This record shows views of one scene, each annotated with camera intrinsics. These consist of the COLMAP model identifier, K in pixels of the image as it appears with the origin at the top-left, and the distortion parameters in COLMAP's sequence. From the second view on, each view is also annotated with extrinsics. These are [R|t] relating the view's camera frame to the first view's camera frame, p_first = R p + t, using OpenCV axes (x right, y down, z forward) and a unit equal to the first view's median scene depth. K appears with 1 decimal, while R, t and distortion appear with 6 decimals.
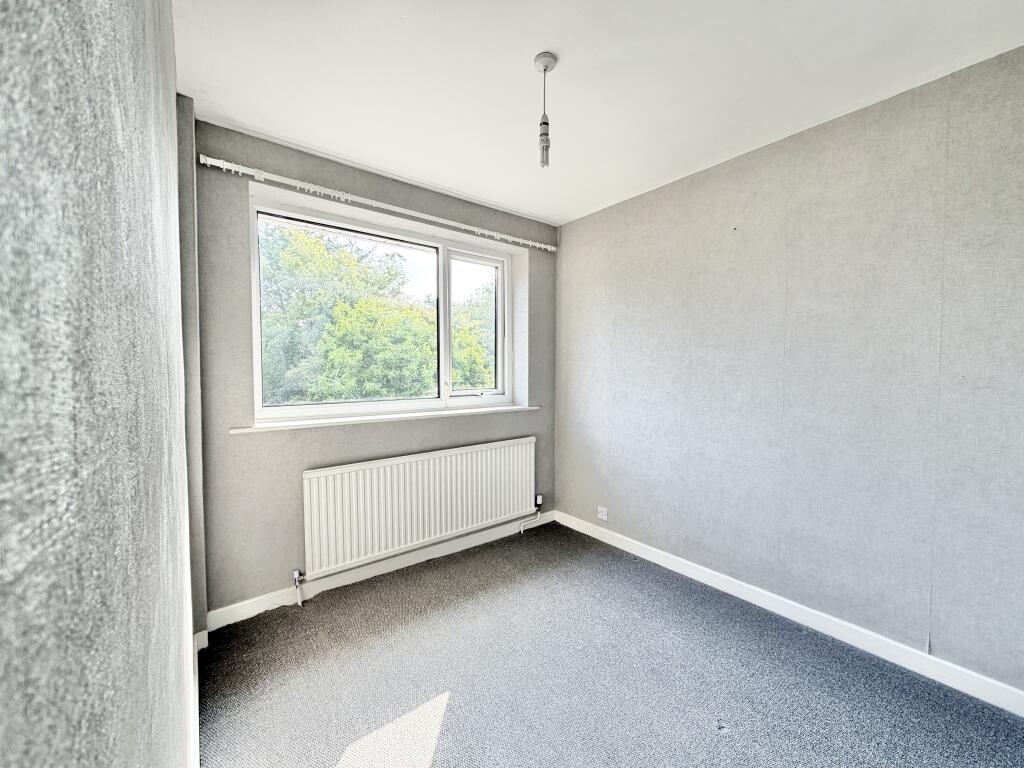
lens RADIAL K [[408.5, 0, 512.0], [0, 408.5, 384.0], [0, 0, 1]] dist [-0.000360, 0.000165]
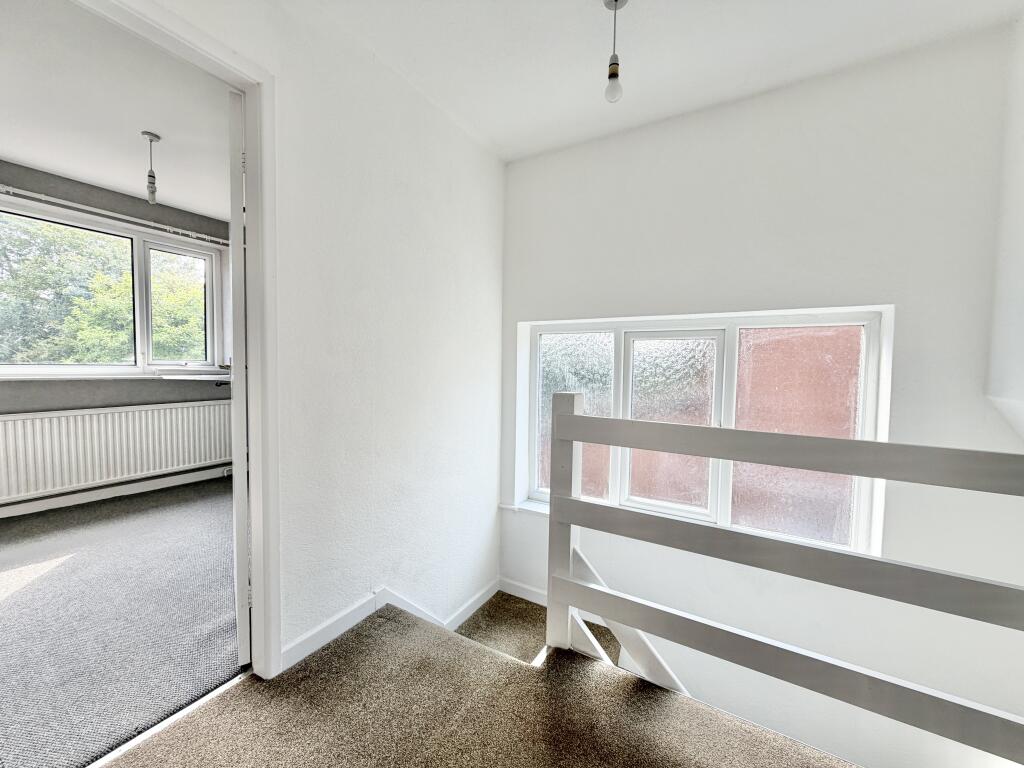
lens RADIAL K [[408.5, 0, 512.0], [0, 408.5, 384.0], [0, 0, 1]] dist [-0.000360, 0.000165]
pose [[0.935262, 0.003122, 0.353942, 0.424104], [-0.007722, 0.999903, 0.011584, 0.066468], [-0.353872, -0.013567, 0.935195, -0.496660]]
